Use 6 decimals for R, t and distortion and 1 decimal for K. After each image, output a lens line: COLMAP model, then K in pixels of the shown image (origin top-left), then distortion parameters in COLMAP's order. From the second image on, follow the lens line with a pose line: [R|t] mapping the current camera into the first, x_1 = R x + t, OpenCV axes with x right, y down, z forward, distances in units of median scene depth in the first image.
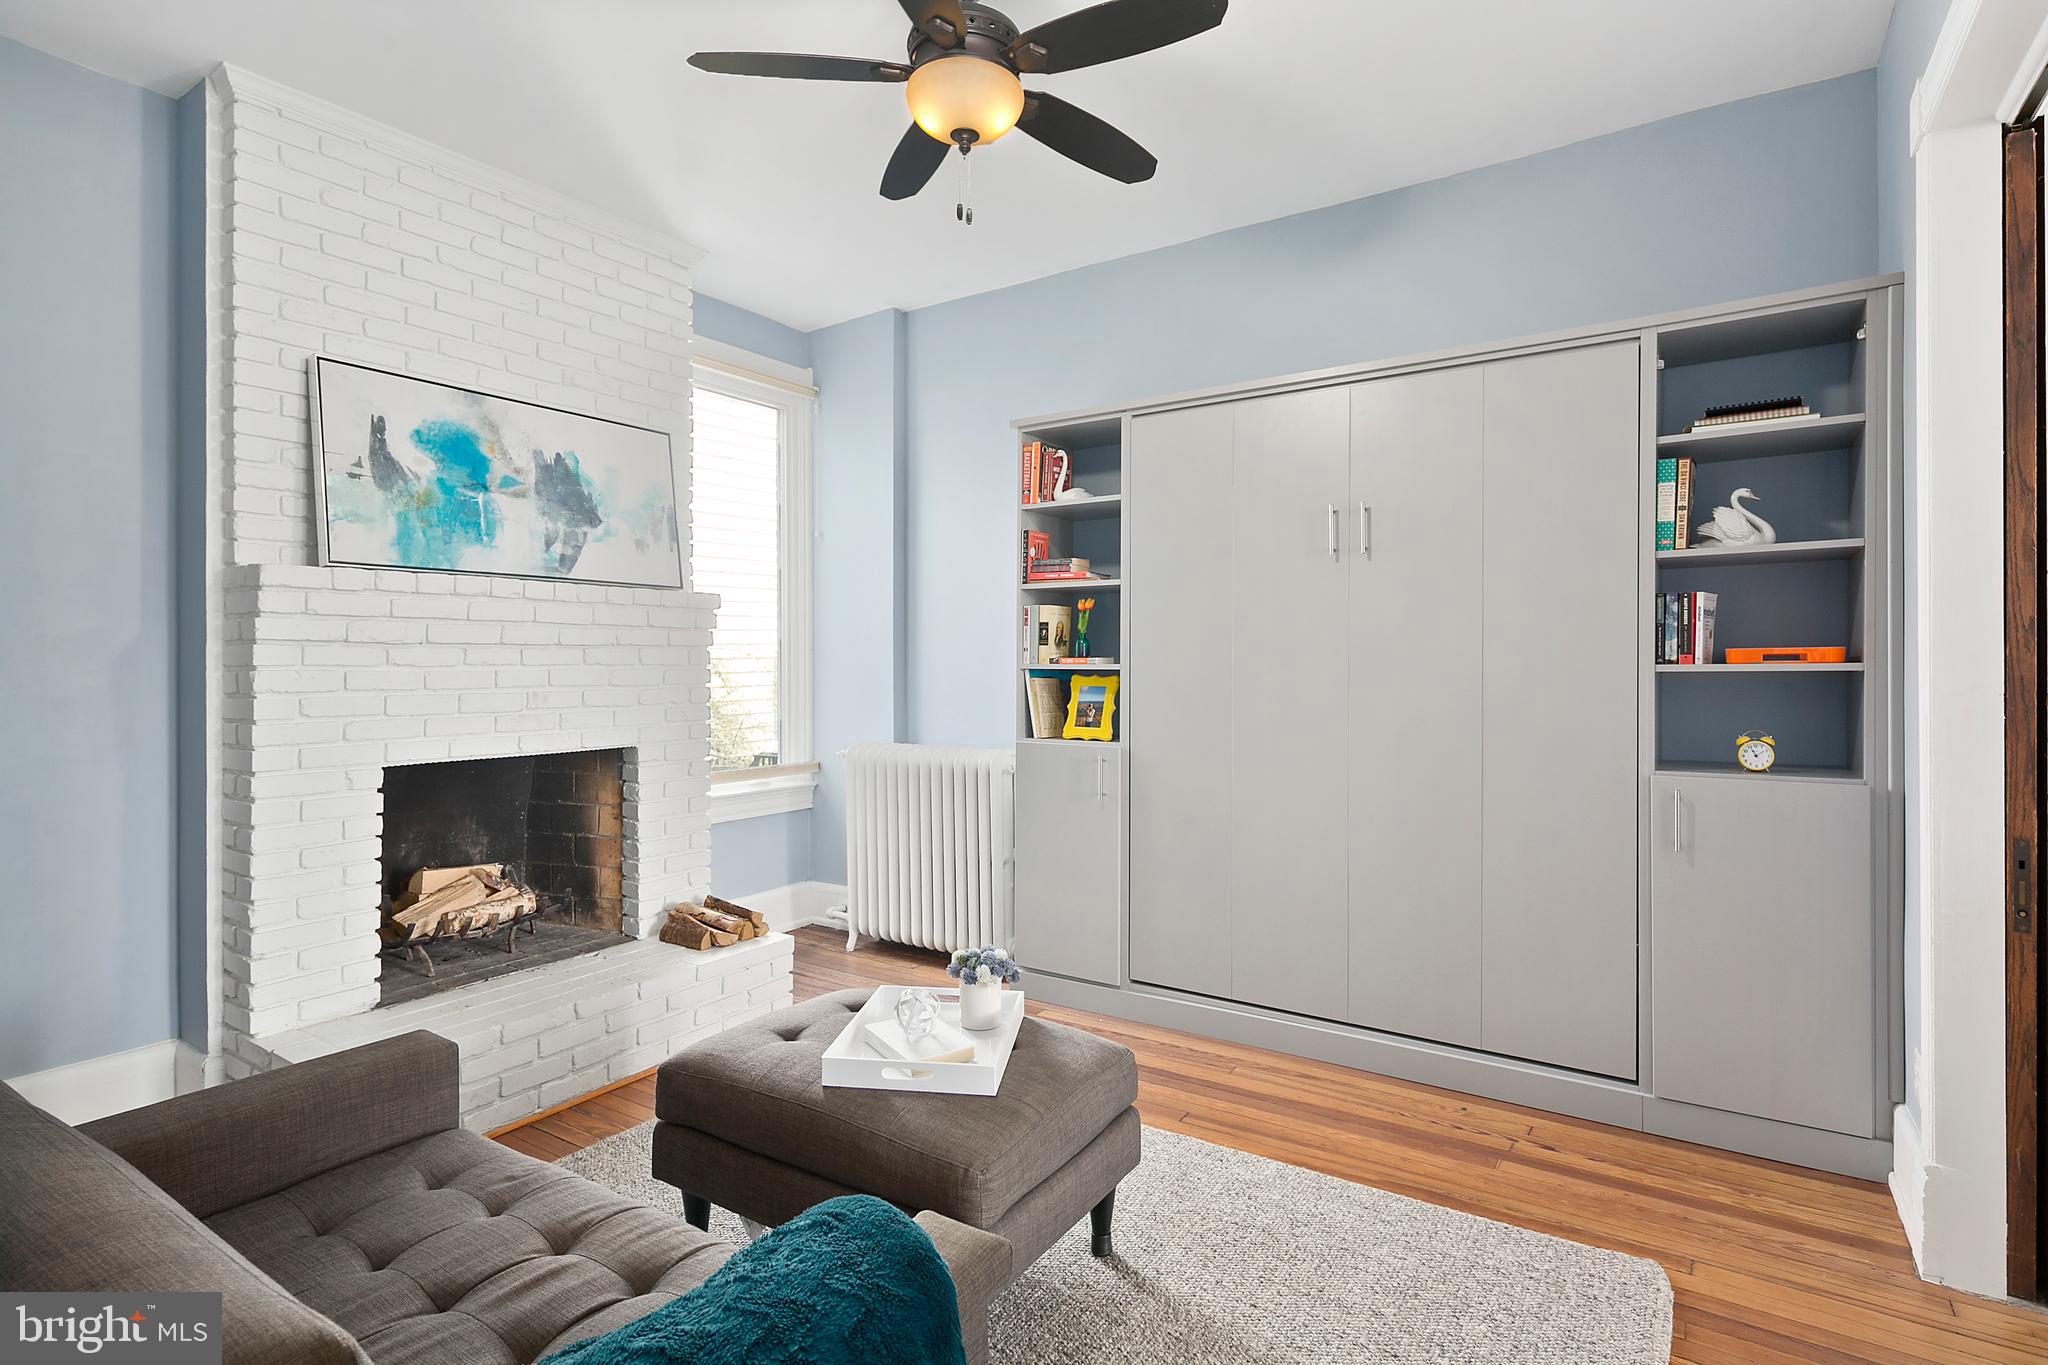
lens RADIAL K [[1008.2, 0, 1014.1], [0, 1008.2, 672.3], [0, 0, 1]] dist [-0.006780, -0.001791]
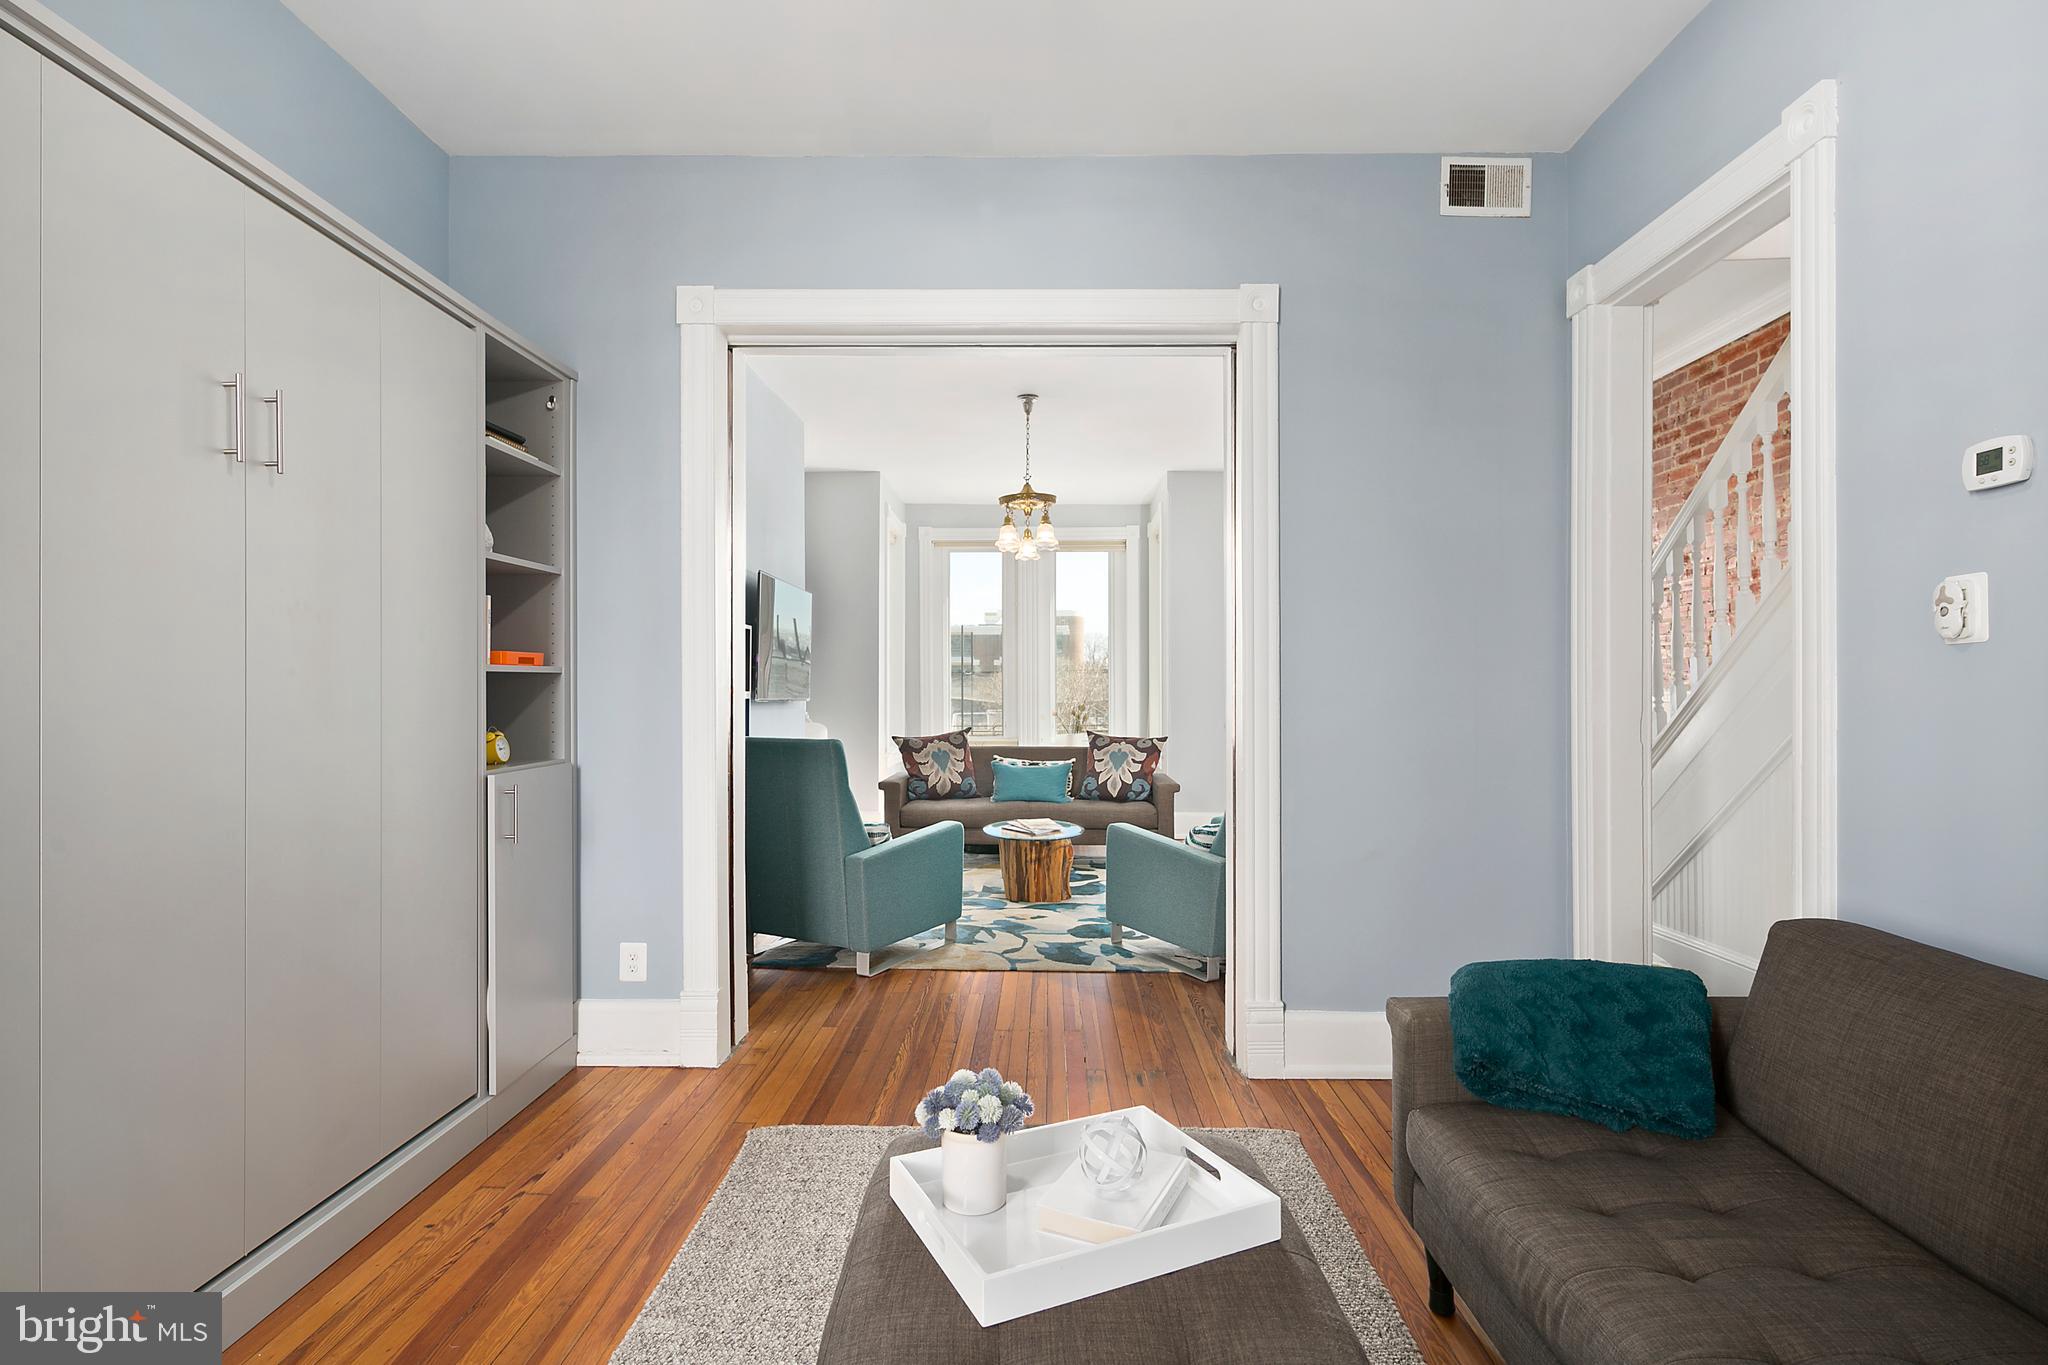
lens RADIAL K [[1008.2, 0, 1027.1], [0, 1008.2, 696.4], [0, 0, 1]] dist [-0.006780, -0.001791]
pose [[-0.571467, 0.002135, 0.820623, -0.272424], [0.001443, 0.999998, -0.001597, 0.015881], [-0.820624, 0.000271, -0.571468, 0.636683]]
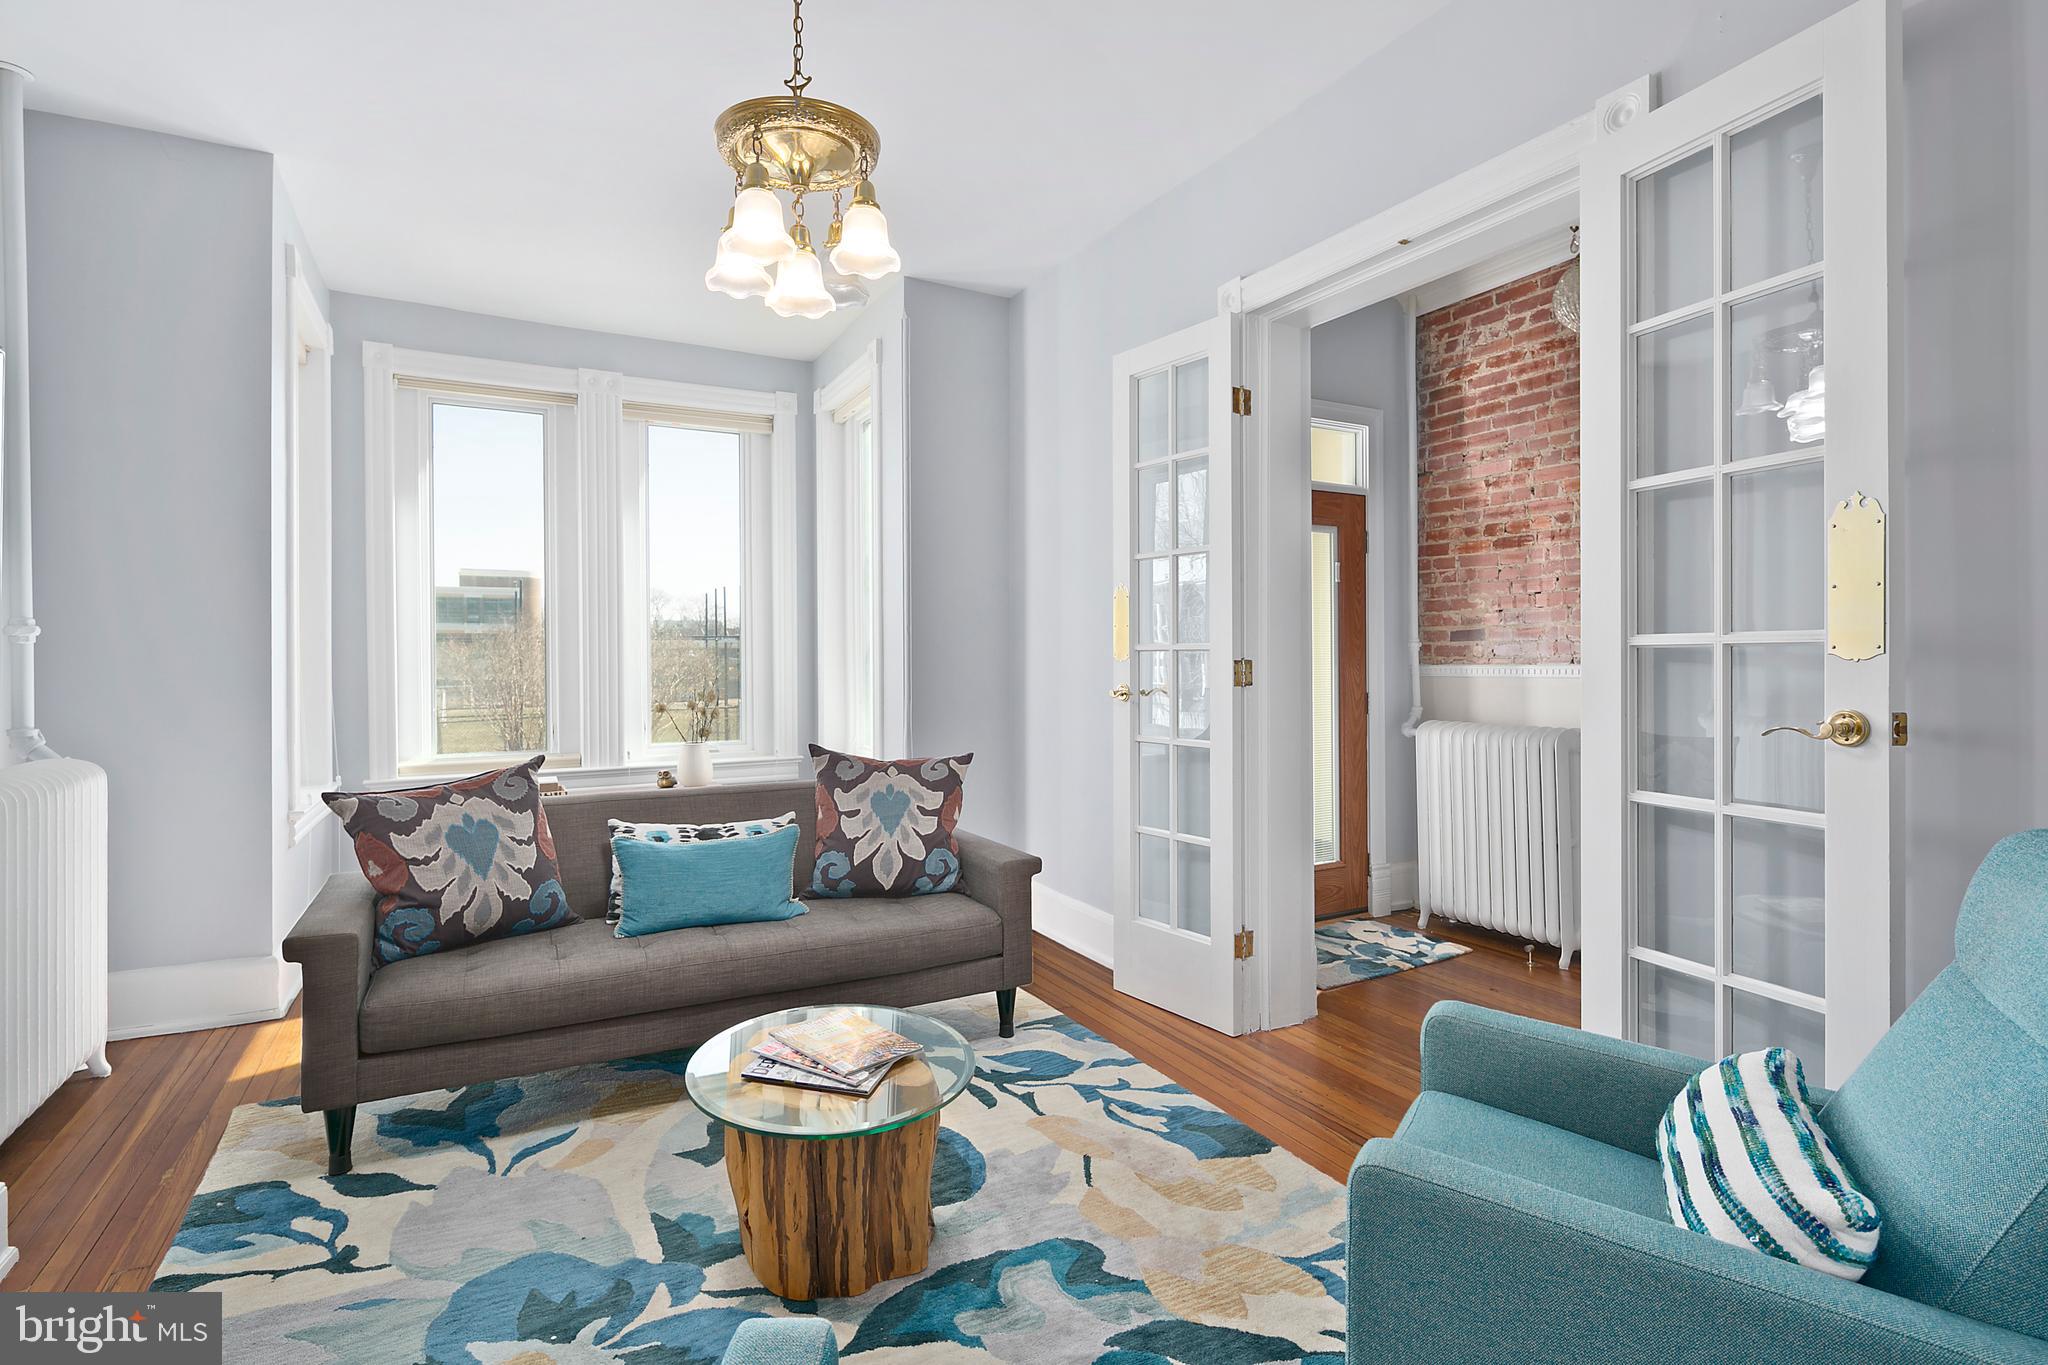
lens RADIAL K [[1008.2, 0, 1027.4], [0, 1008.2, 667.0], [0, 0, 1]] dist [-0.006780, -0.001791]
pose [[-0.900119, 0.009095, 0.435550, 0.633359], [0.008676, 0.999958, -0.002950, 0.007005], [-0.435559, 0.001124, -0.900160, 0.199958]]
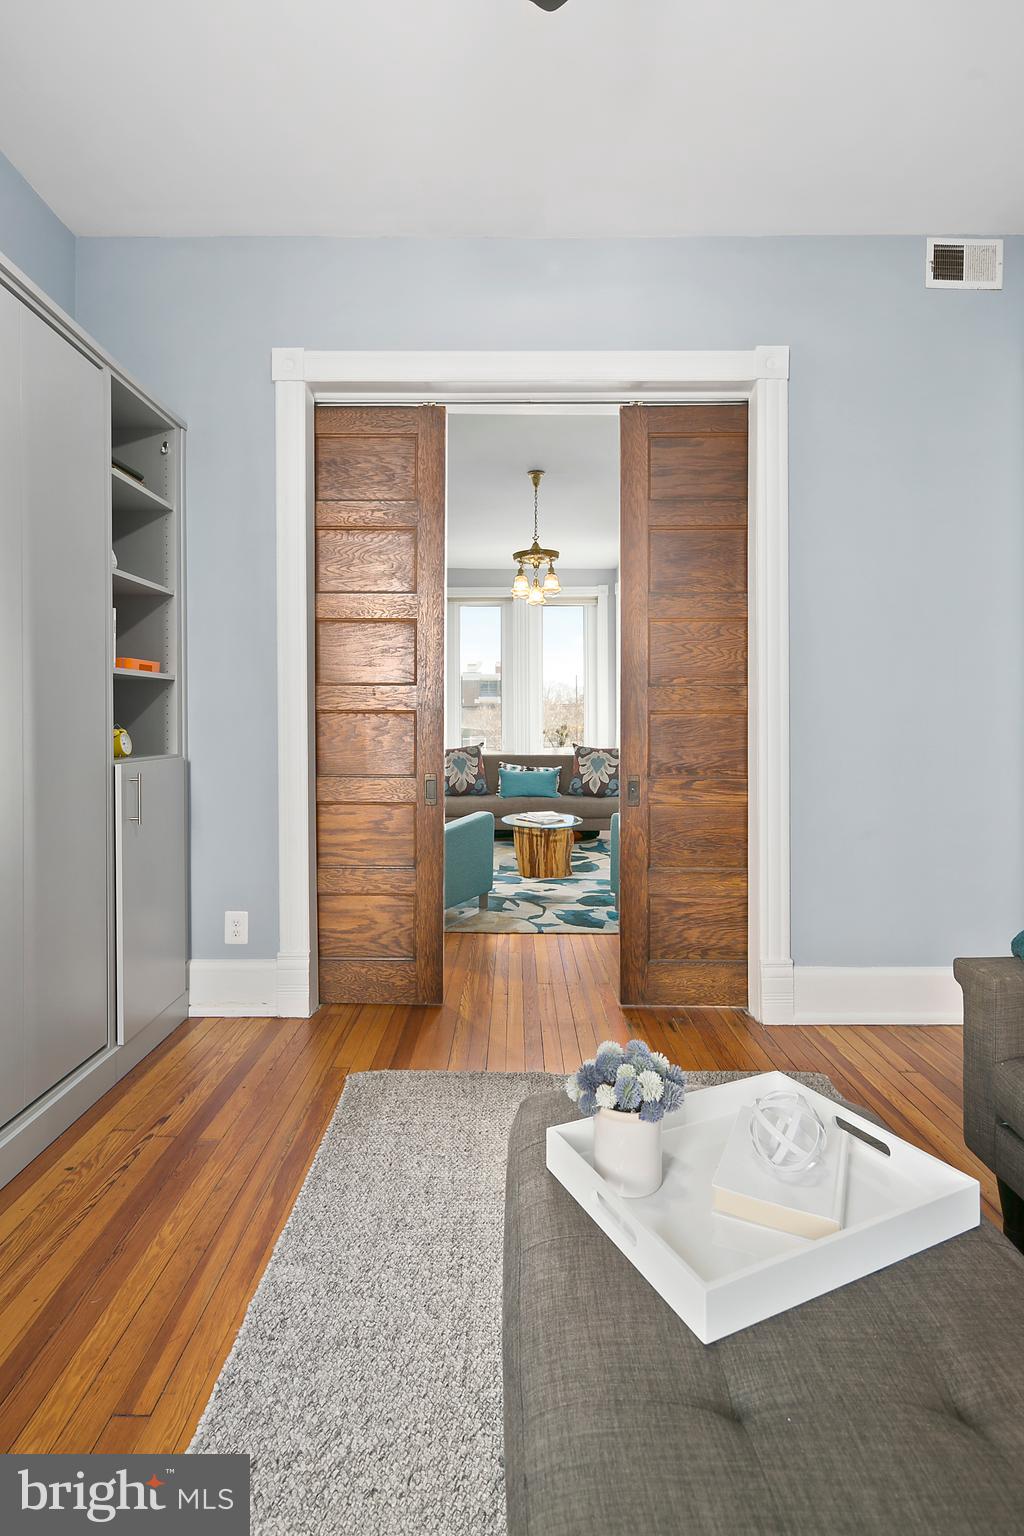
lens RADIAL K [[756.1, 0, 505.0], [0, 756.1, 732.5], [0, 0, 1]] dist [-0.006780, -0.001791]
pose [[-0.574222, -0.006806, 0.818672, -0.174100], [0.003438, 0.999937, 0.010724, 0.033079], [-0.818693, 0.008972, -0.574162, 0.634949]]
